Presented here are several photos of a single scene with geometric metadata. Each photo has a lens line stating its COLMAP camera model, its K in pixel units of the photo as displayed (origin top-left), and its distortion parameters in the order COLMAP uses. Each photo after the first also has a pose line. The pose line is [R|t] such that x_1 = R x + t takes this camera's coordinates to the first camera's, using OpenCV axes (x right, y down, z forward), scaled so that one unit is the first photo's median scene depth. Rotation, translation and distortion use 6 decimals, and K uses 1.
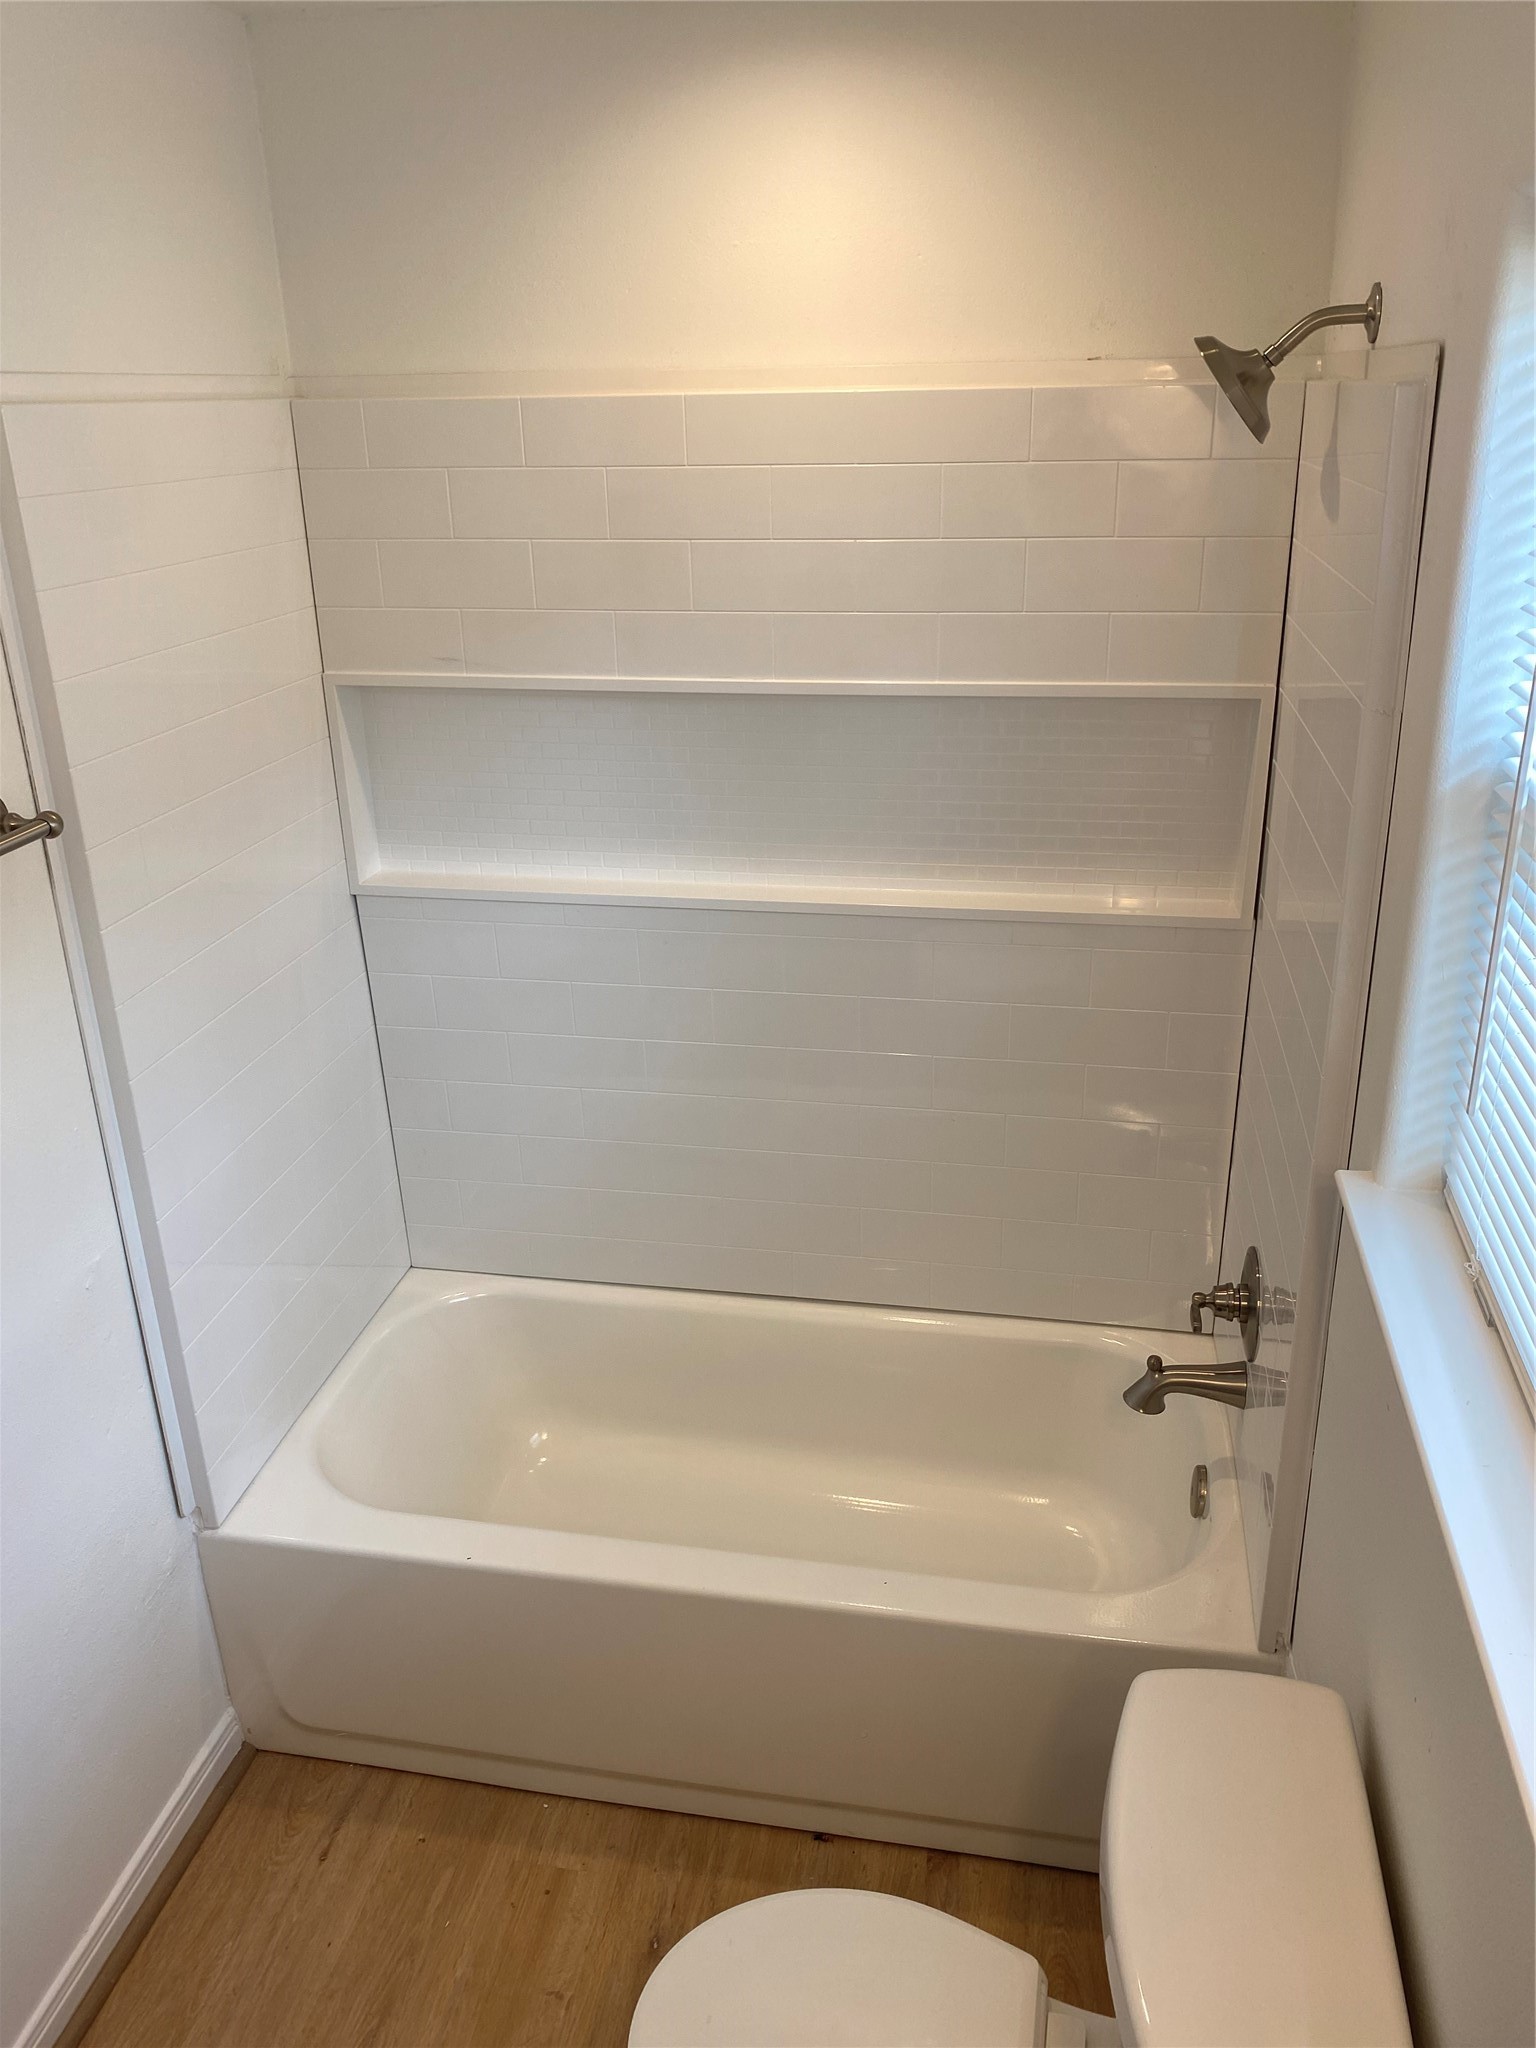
lens RADIAL K [[1555.1, 0, 776.3], [0, 1555.1, 1021.4], [0, 0, 1]] dist [0.026450, -0.015891]
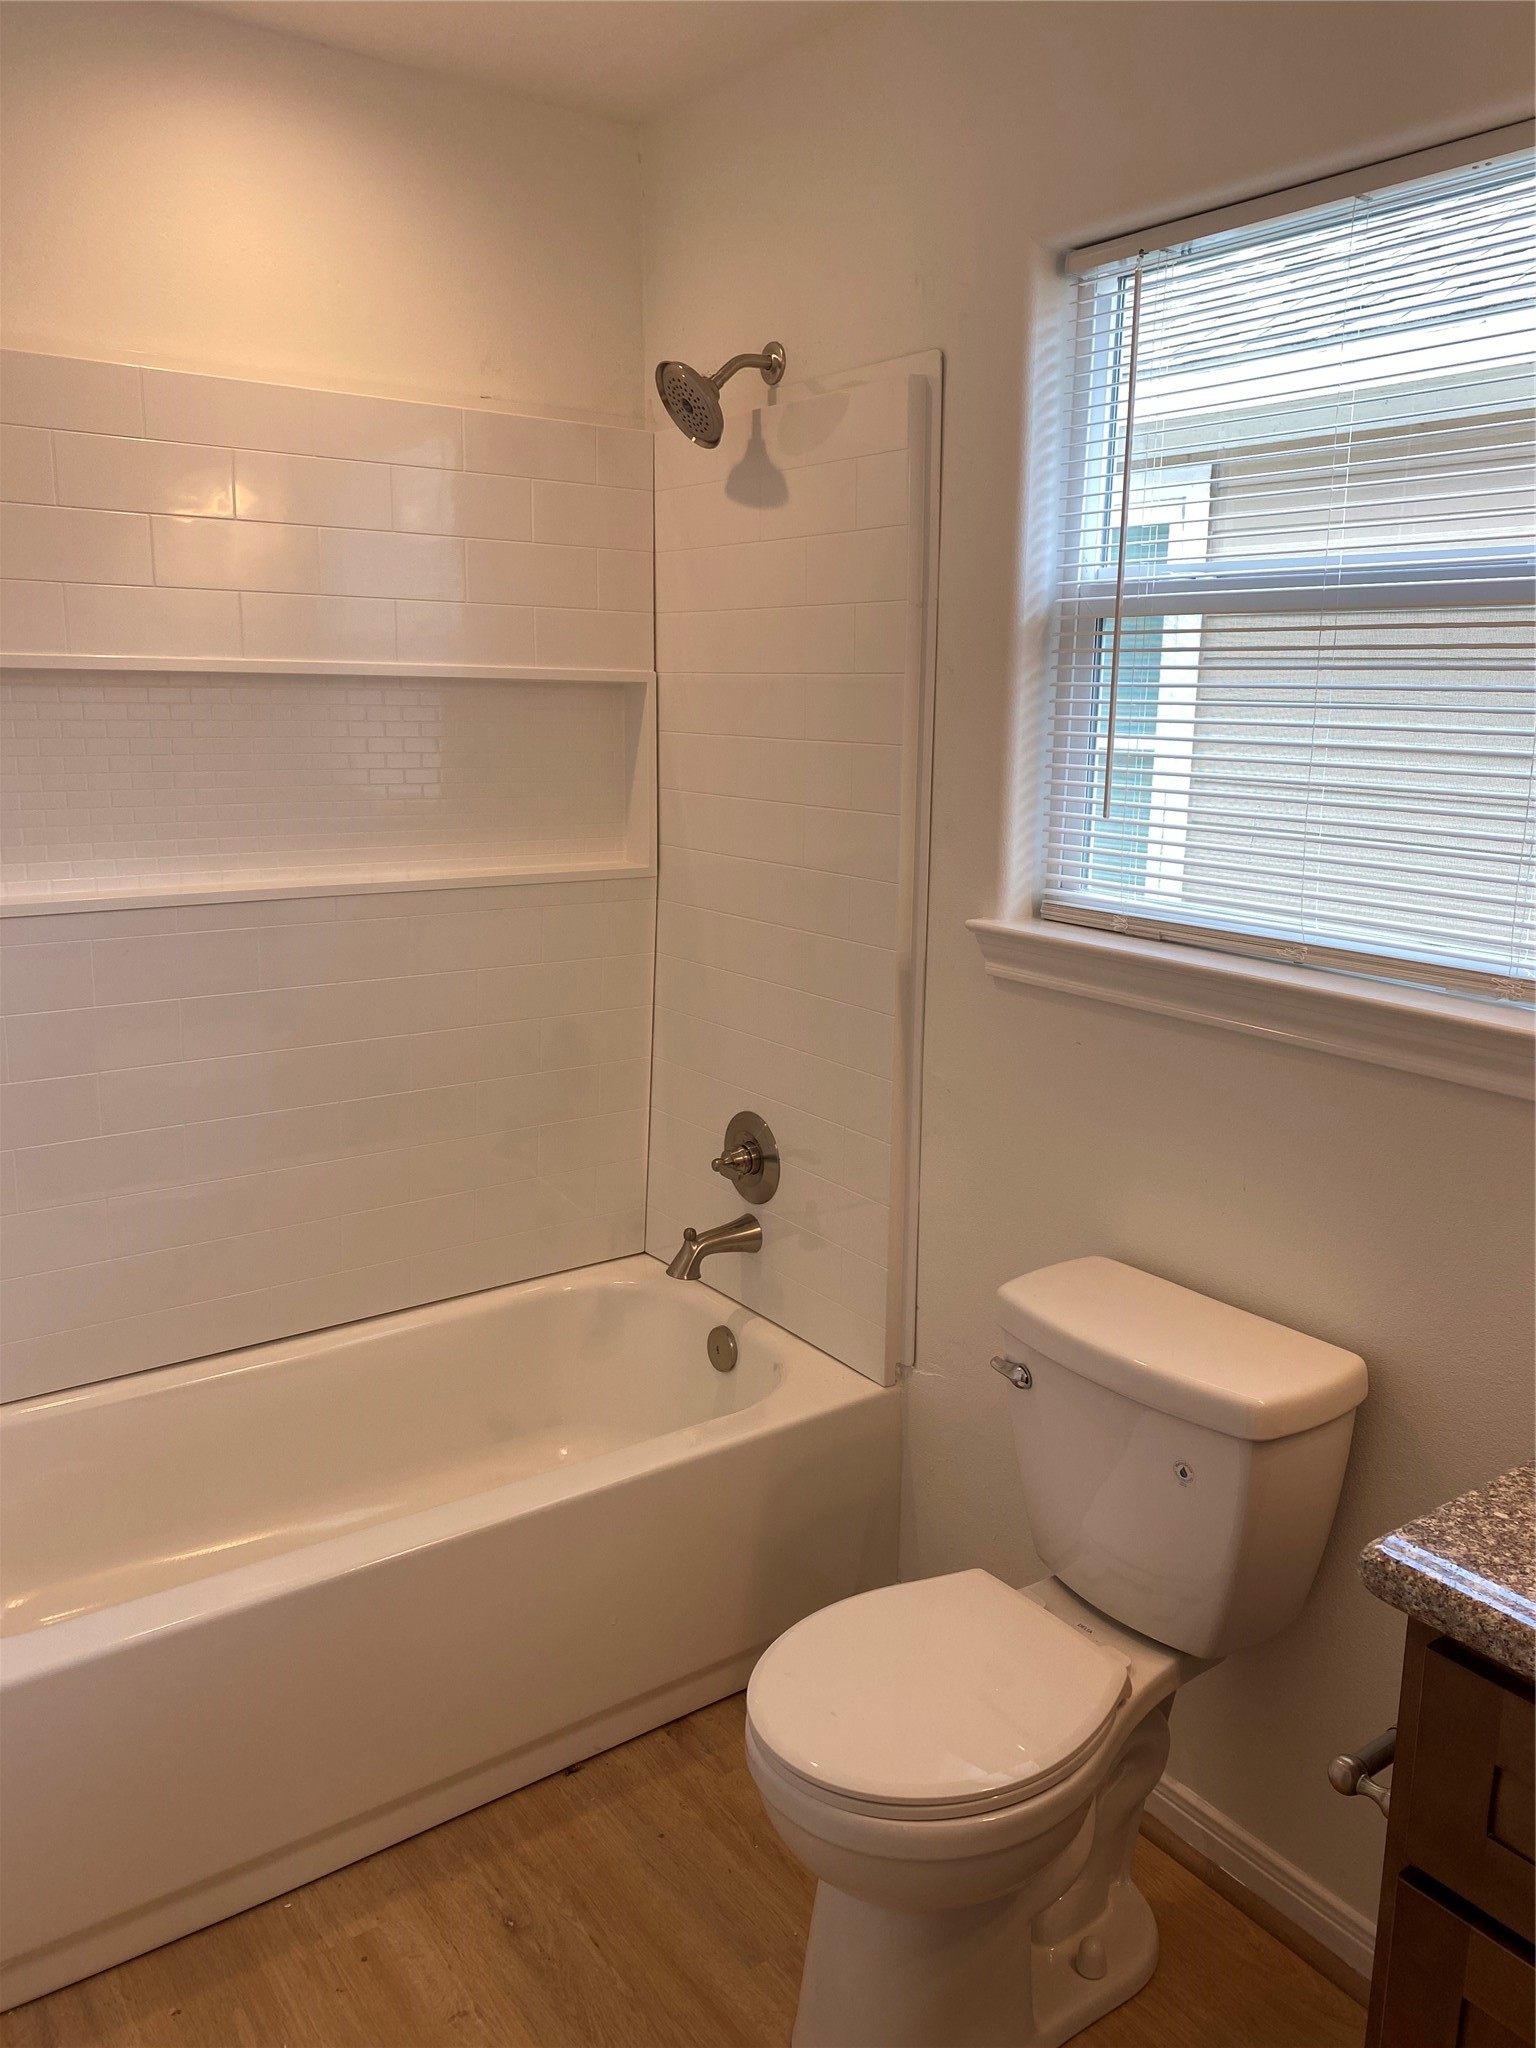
lens RADIAL K [[1555.1, 0, 809.0], [0, 1555.1, 1007.3], [0, 0, 1]] dist [0.026450, -0.015891]
pose [[0.684554, -0.126225, 0.717950, -0.528472], [0.246130, 0.967078, -0.064657, 0.160667], [-0.686152, 0.220971, 0.693085, 0.110427]]
